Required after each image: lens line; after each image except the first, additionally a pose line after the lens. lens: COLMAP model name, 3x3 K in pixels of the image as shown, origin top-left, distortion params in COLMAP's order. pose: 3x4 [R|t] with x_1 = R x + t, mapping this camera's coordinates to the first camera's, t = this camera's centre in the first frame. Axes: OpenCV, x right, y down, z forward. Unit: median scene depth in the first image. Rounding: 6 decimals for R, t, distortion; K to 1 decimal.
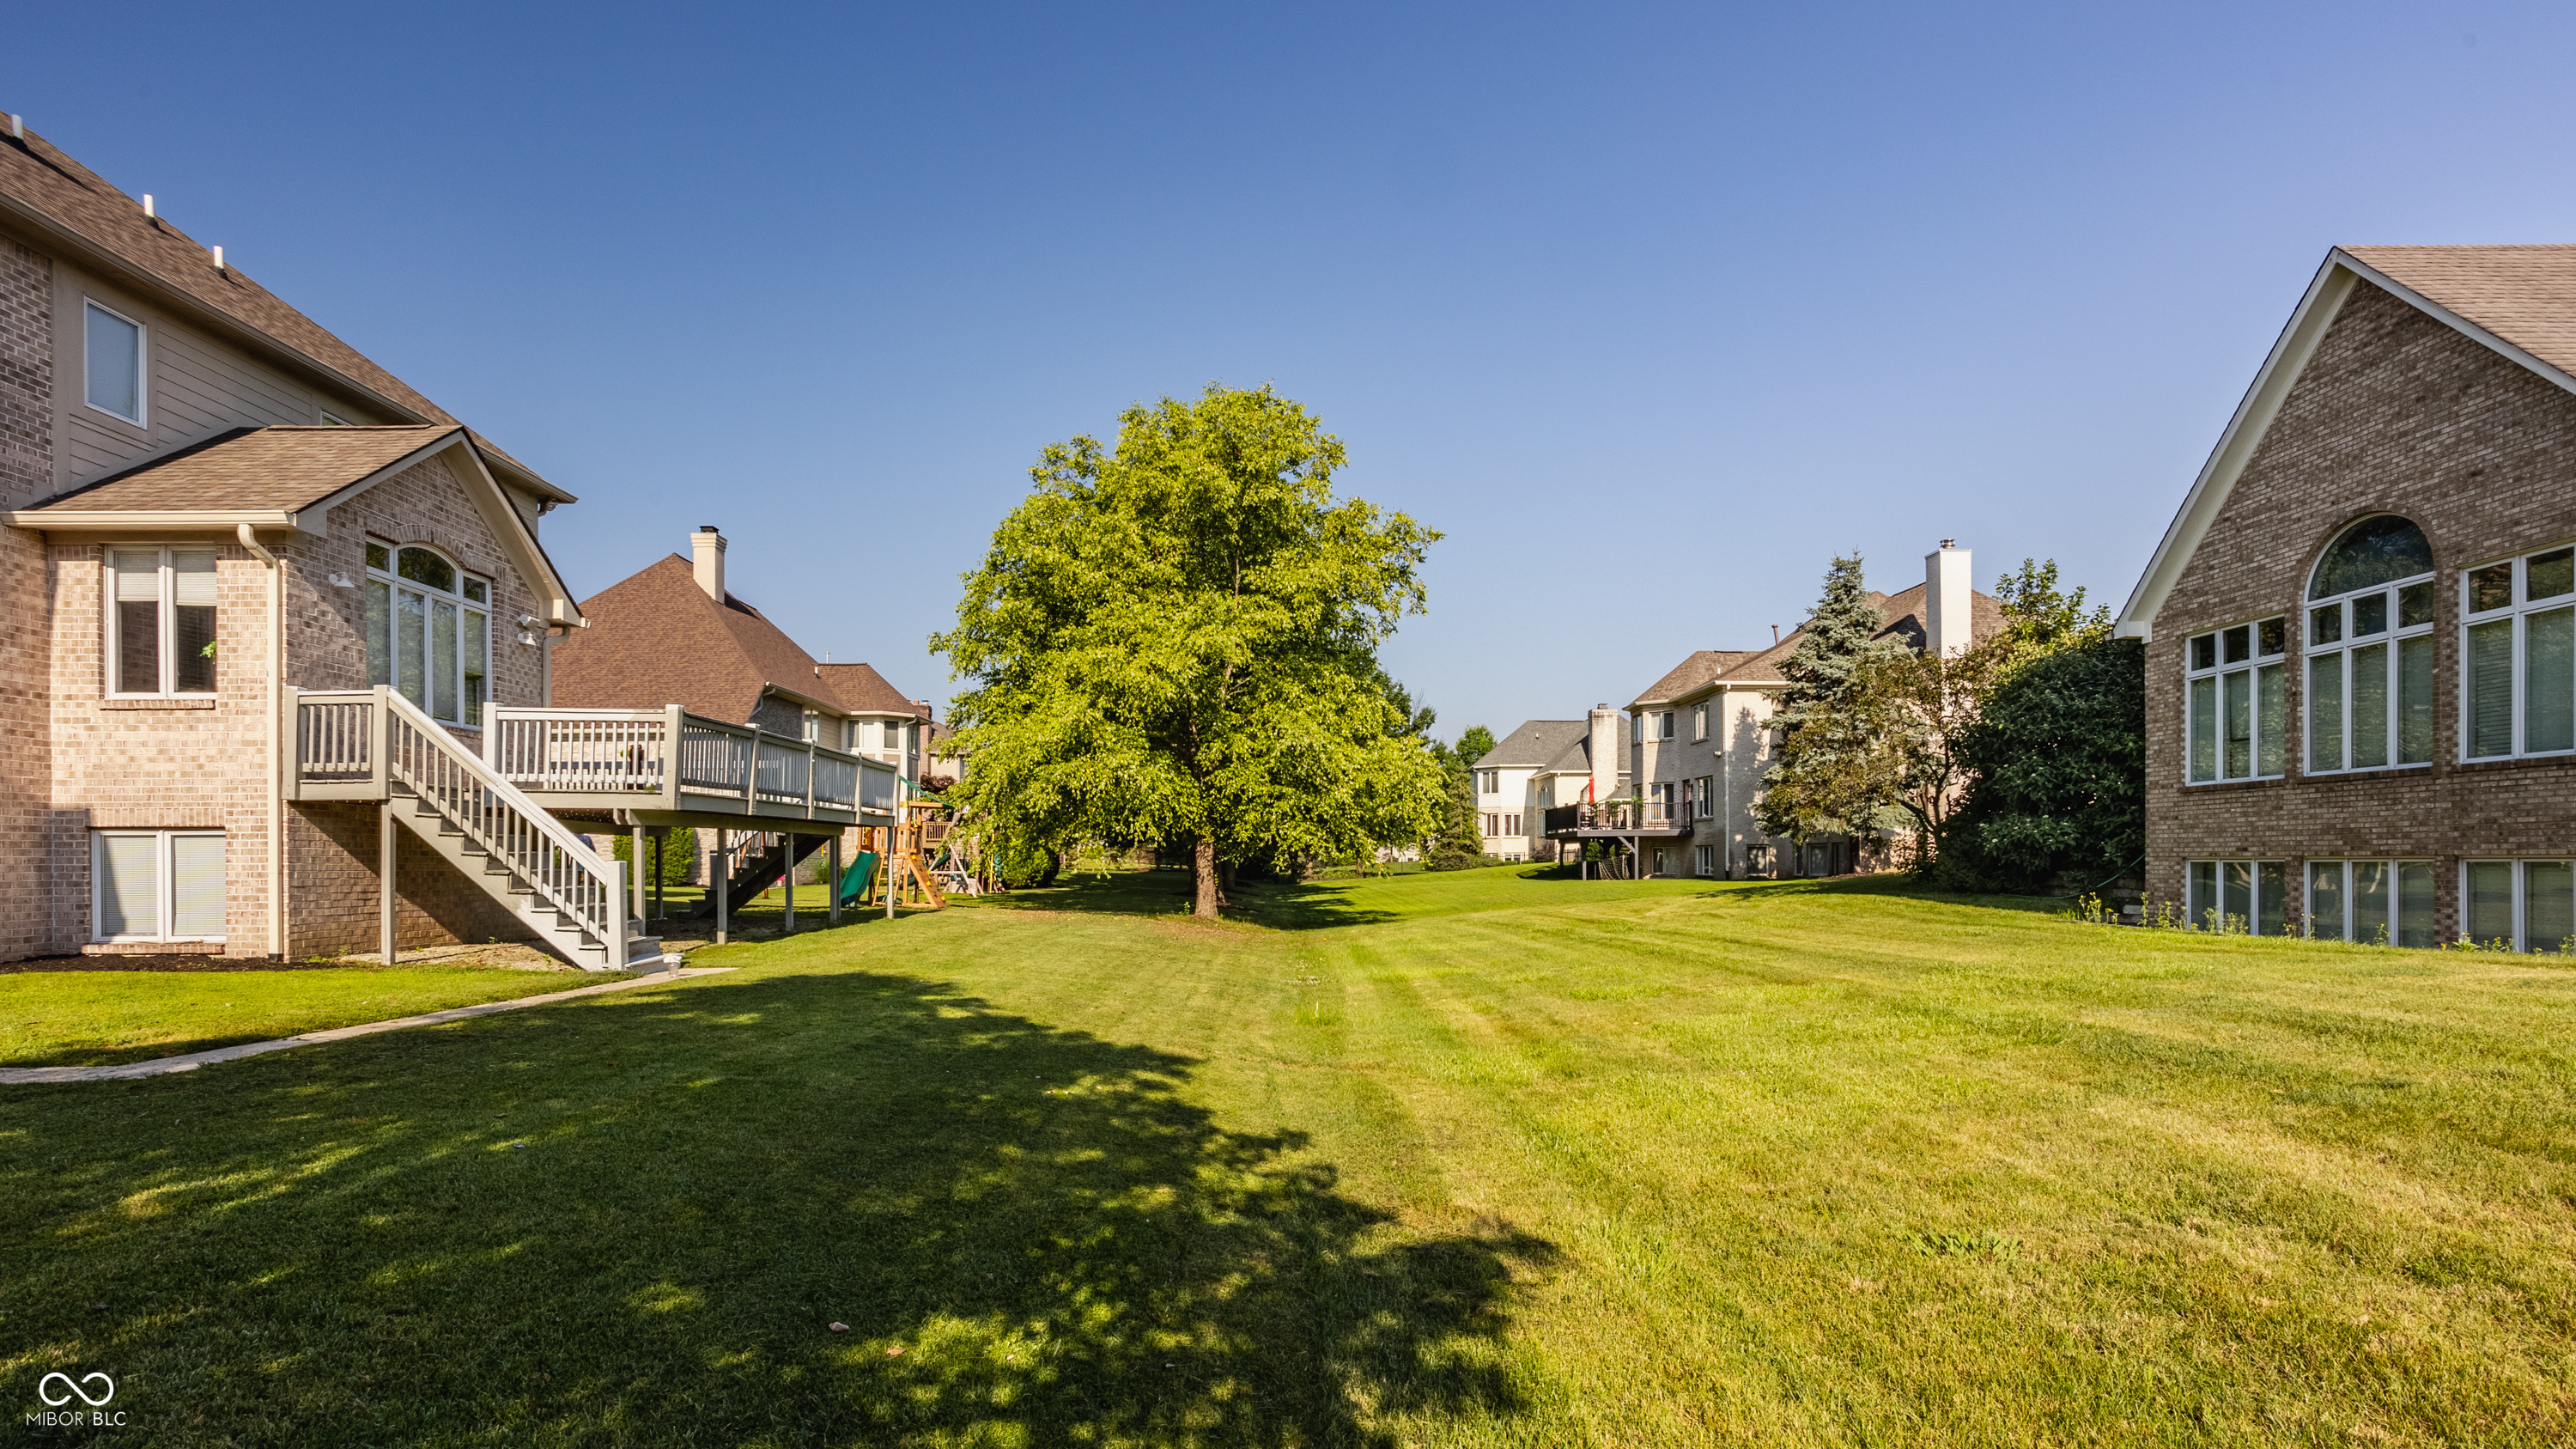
lens RADIAL K [[1241.0, 0, 1283.5], [0, 1241.0, 874.0], [0, 0, 1]] dist [-0.046464, 0.034070]
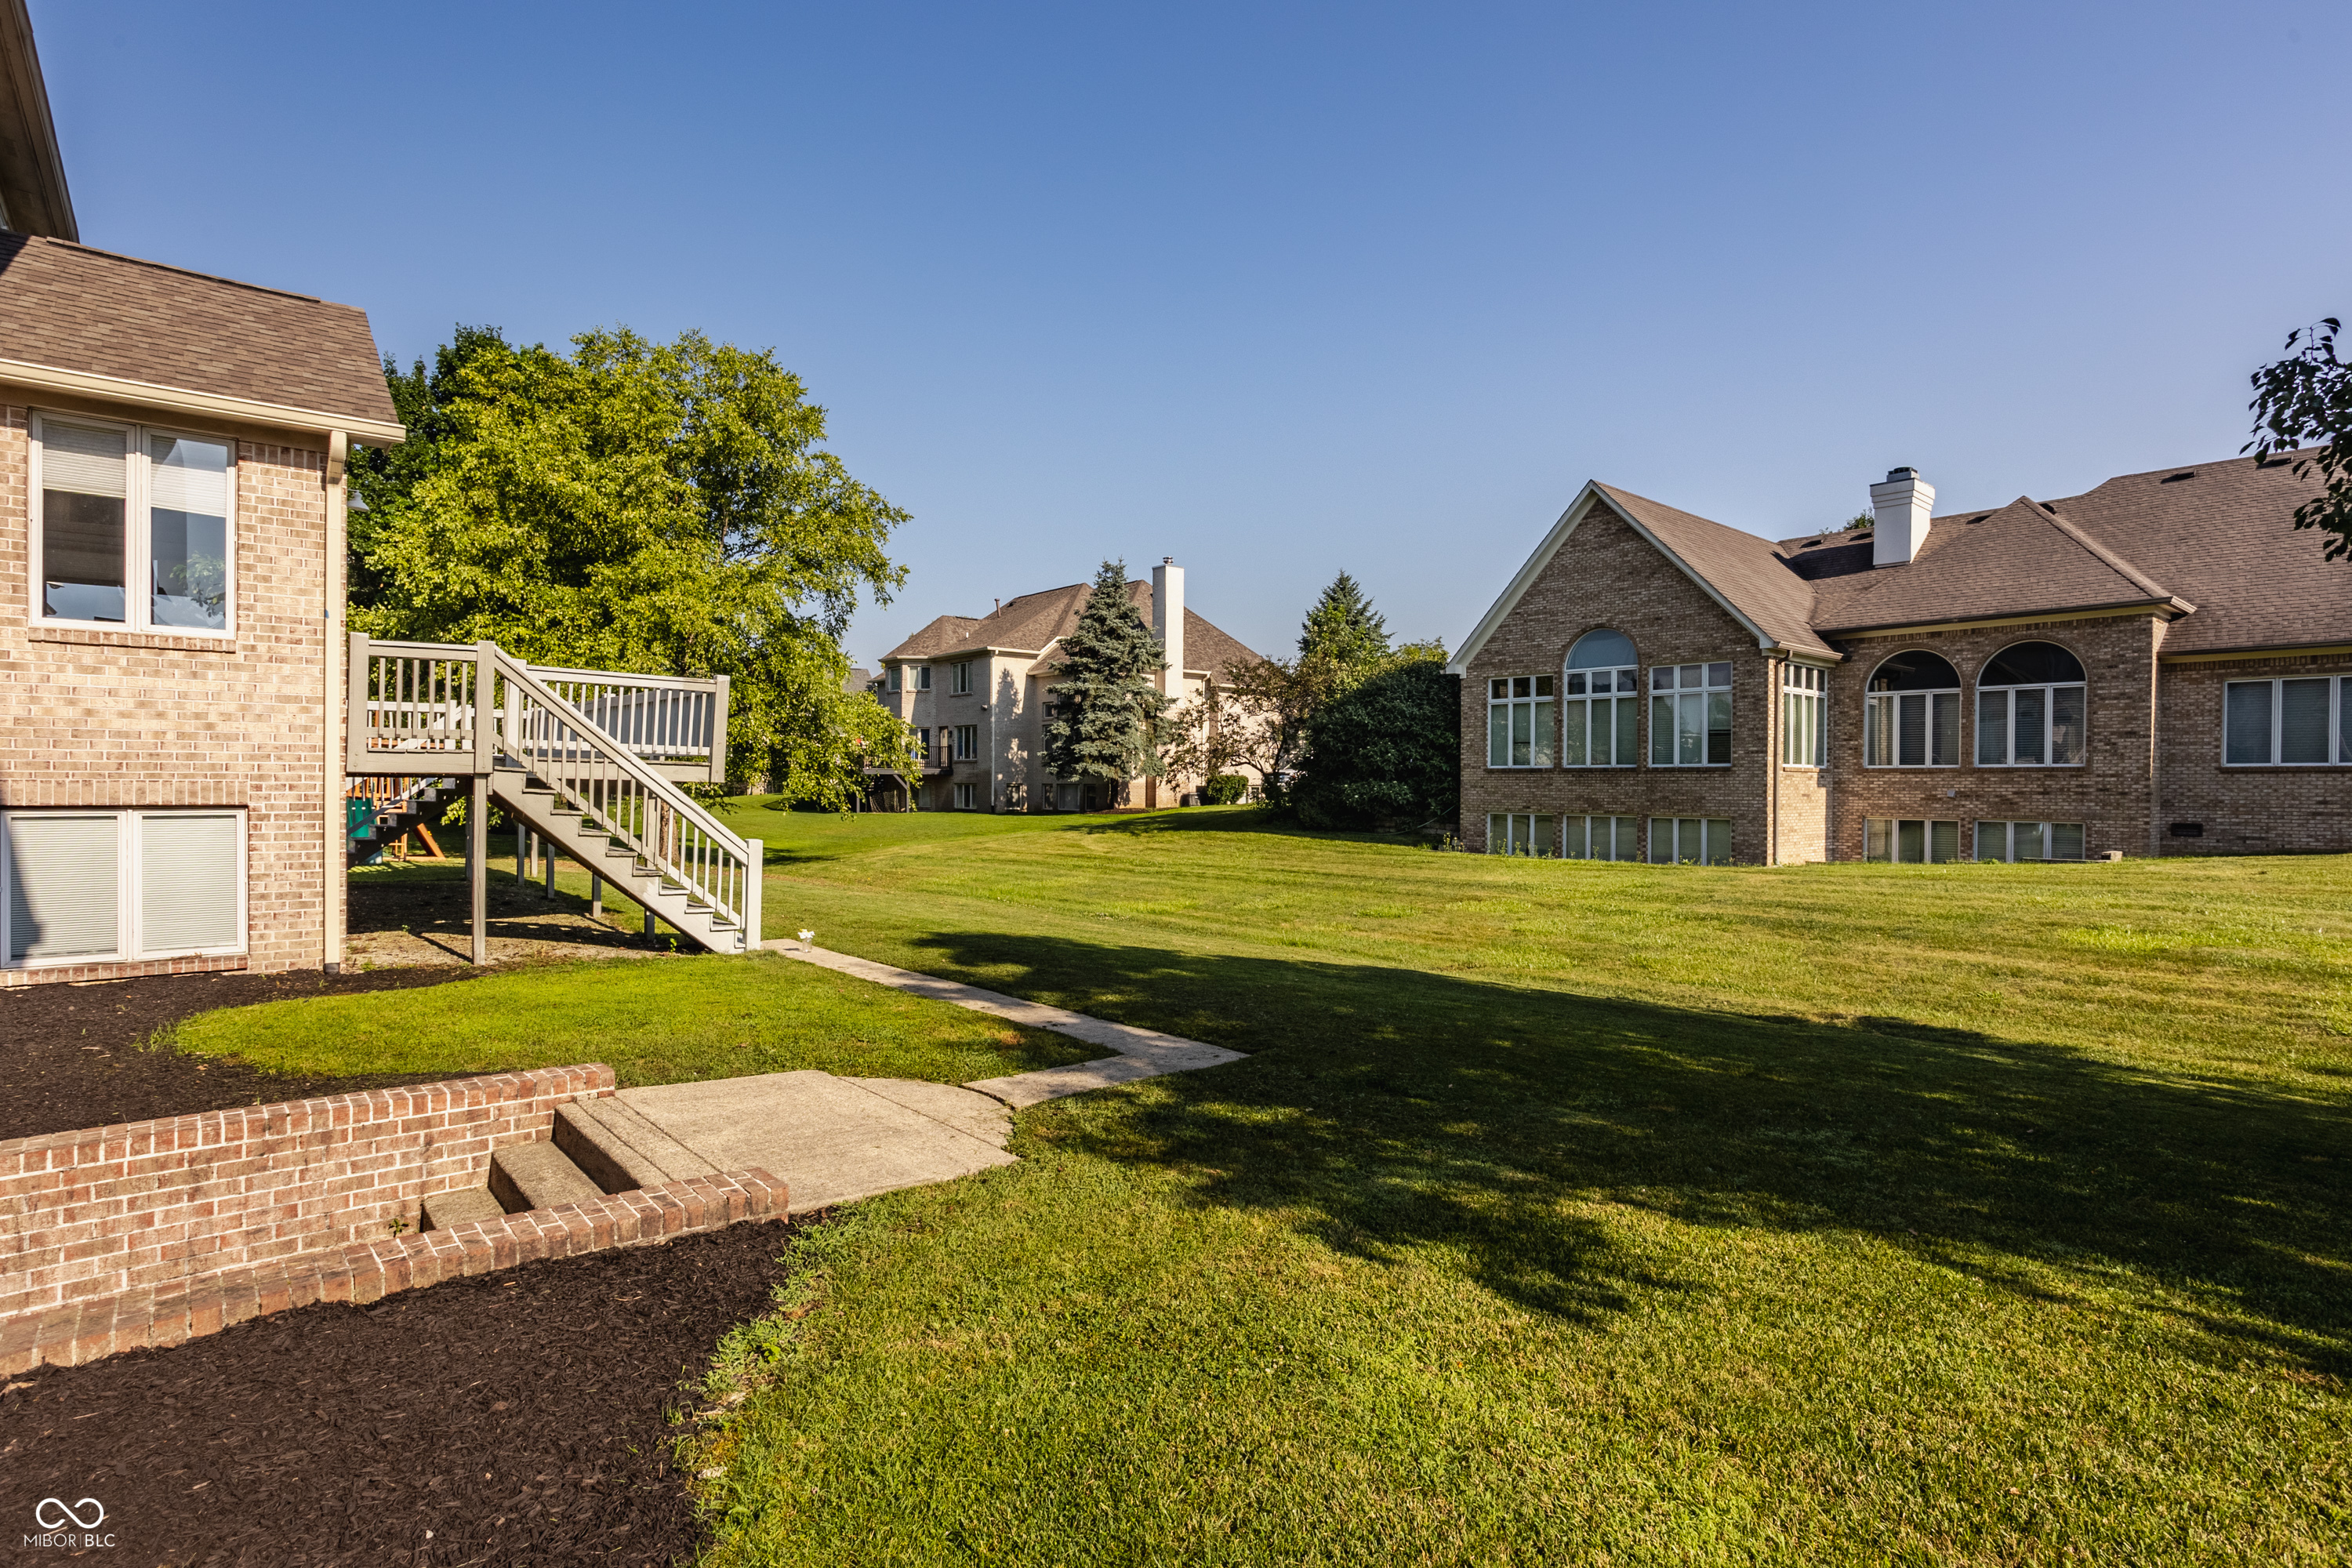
lens RADIAL K [[1166.8, 0, 1176.0], [0, 1166.8, 784.0], [0, 0, 1]] dist [-0.003371, 0.000171]
pose [[0.775859, 0.009717, 0.630832, -0.691324], [-0.003341, 0.999931, -0.011293, -0.036150], [-0.630898, 0.006654, 0.775837, 0.044549]]
